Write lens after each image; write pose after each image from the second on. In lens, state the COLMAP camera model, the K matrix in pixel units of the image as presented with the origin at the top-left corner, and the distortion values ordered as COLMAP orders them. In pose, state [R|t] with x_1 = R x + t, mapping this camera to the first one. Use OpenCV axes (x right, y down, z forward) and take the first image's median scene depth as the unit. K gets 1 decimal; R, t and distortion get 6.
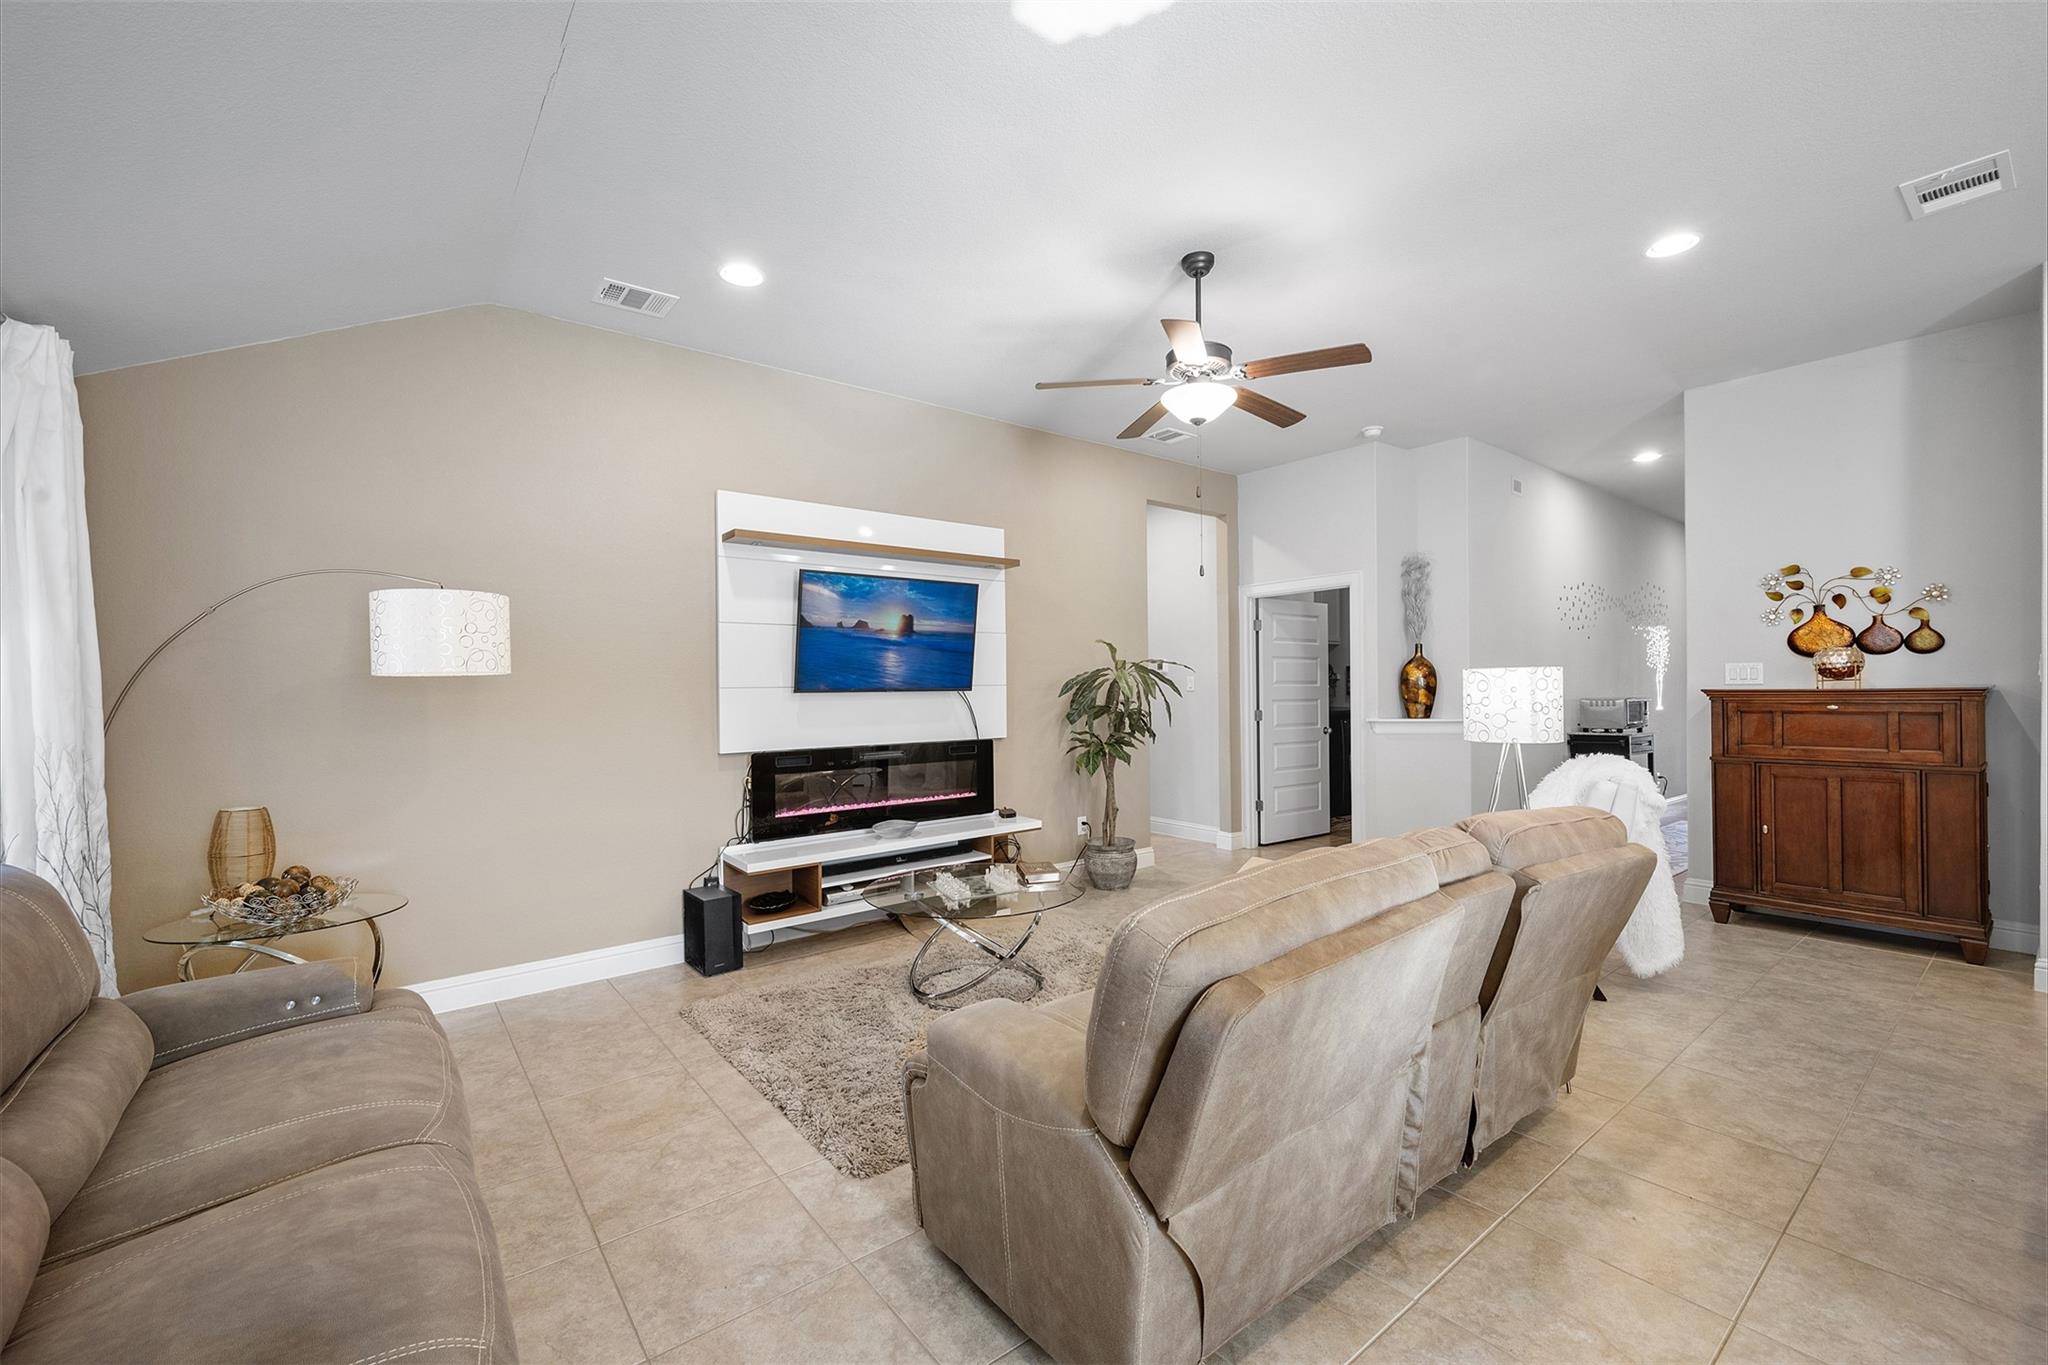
lens RADIAL K [[816.1, 0, 1049.5], [0, 816.1, 706.9], [0, 0, 1]] dist [-0.001866, 0.001571]
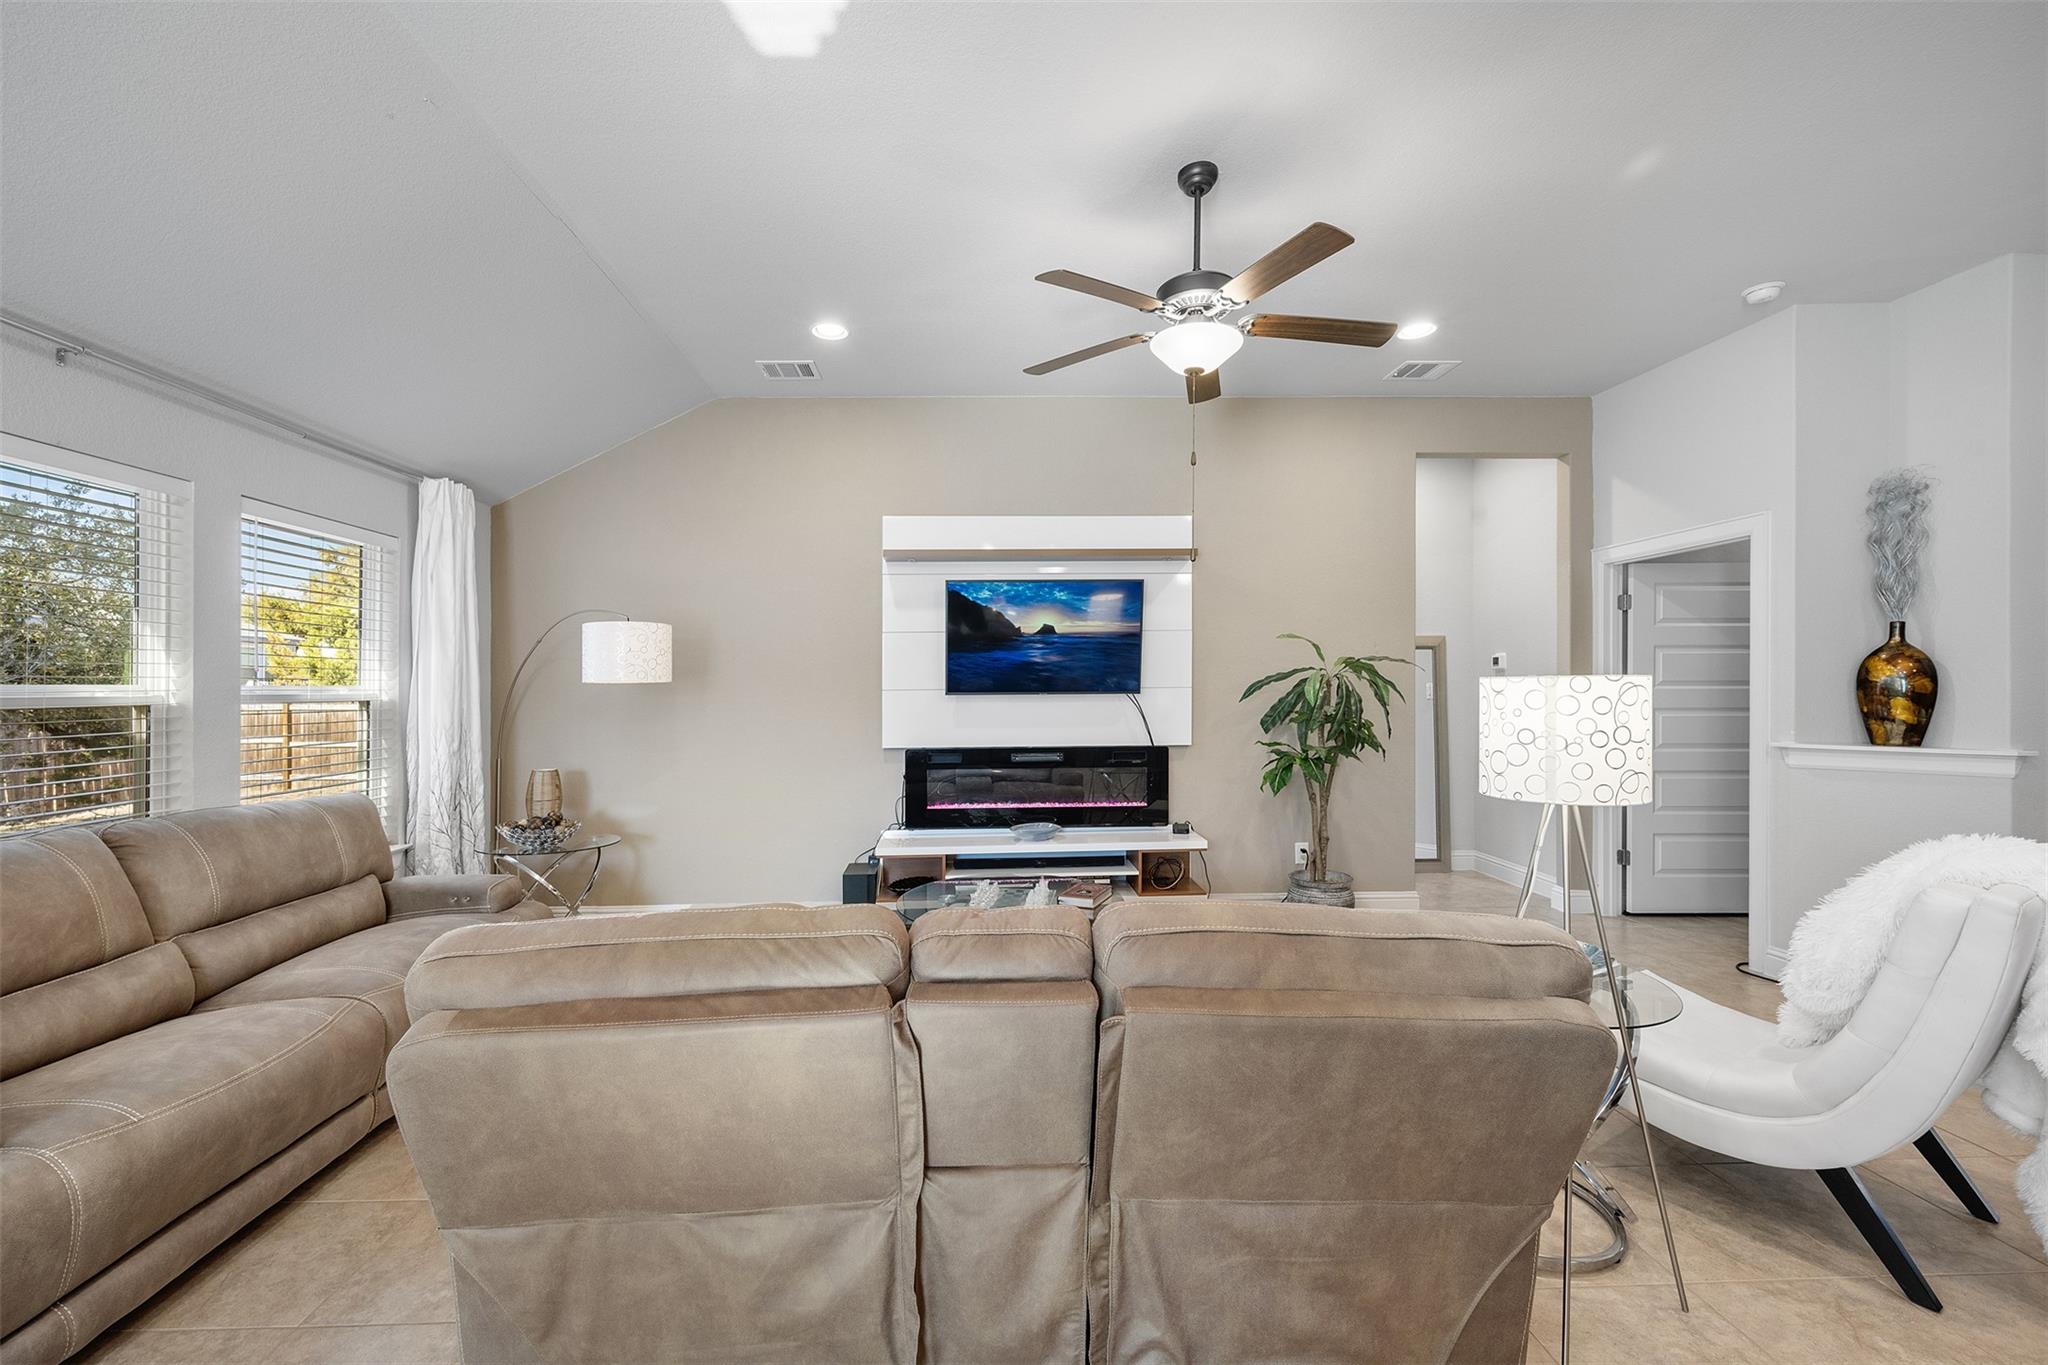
lens RADIAL K [[817.1, 0, 989.7], [0, 817.1, 701.9], [0, 0, 1]] dist [-0.001101, 0.001056]
pose [[0.802376, 0.017718, -0.596555, 0.332242], [-0.015374, 0.999841, 0.009018, -0.016501], [0.596620, 0.001936, 0.802521, 0.145139]]
